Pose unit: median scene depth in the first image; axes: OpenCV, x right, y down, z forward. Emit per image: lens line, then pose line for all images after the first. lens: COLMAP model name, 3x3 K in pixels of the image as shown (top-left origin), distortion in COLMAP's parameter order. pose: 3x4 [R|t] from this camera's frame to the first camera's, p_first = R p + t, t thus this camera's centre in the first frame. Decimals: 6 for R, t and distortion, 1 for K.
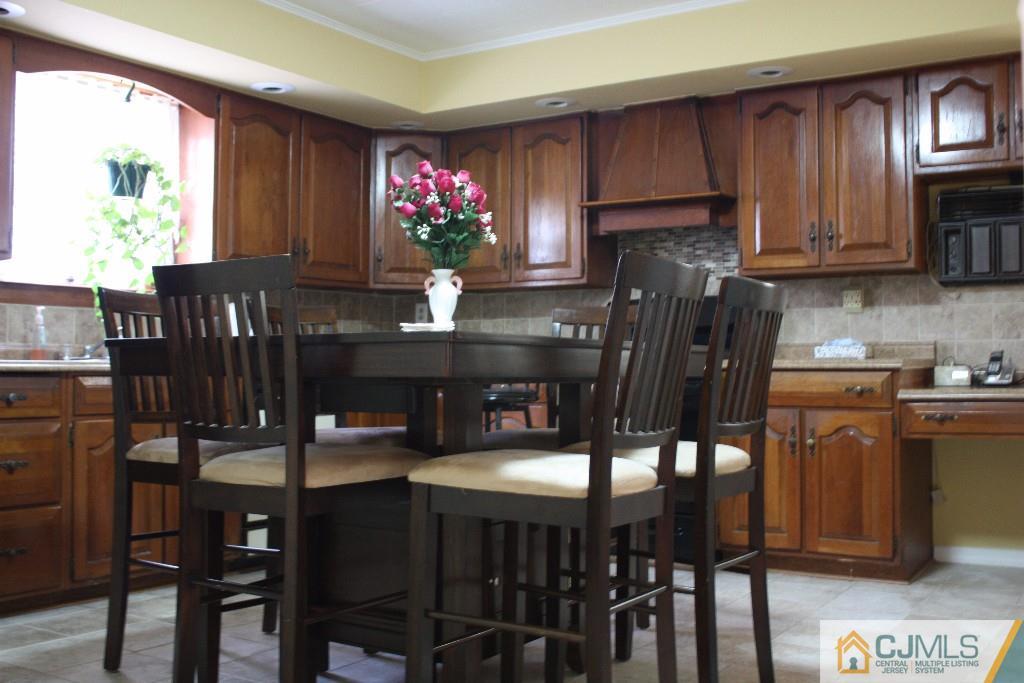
lens RADIAL K [[1070.1, 0, 512.0], [0, 1070.1, 341.5], [0, 0, 1]] dist [-0.096834, 0.032056]
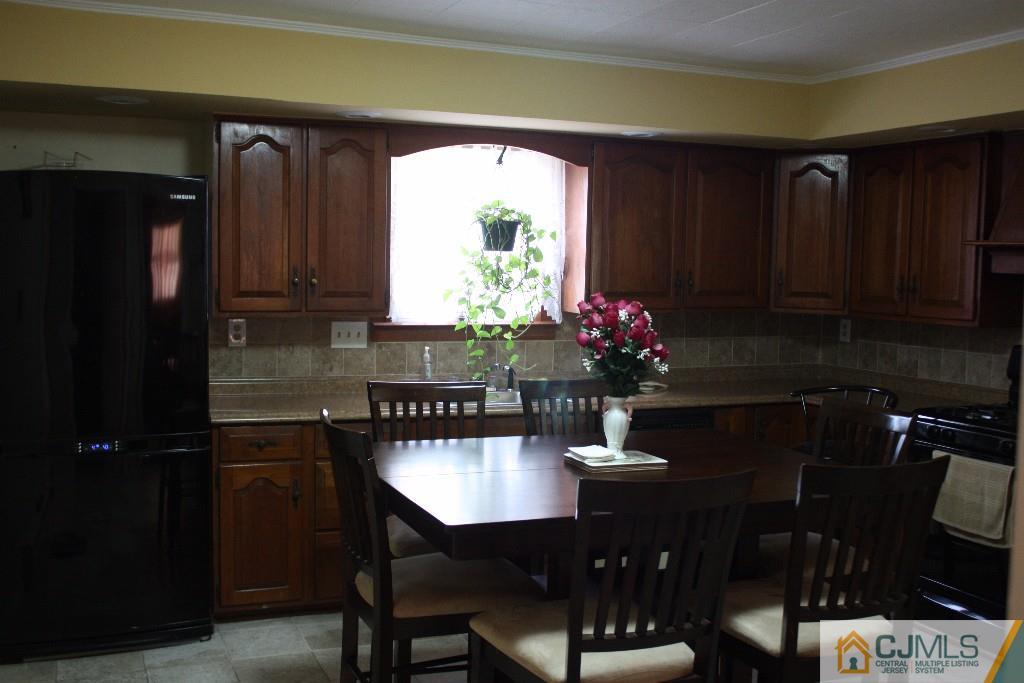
lens RADIAL K [[1070.1, 0, 512.0], [0, 1070.1, 341.5], [0, 0, 1]] dist [-0.096834, 0.032056]
pose [[0.822236, 0.061018, -0.565866, 0.267049], [-0.007578, 0.995322, 0.096316, -0.134477], [0.569096, -0.074906, 0.818852, 0.061770]]
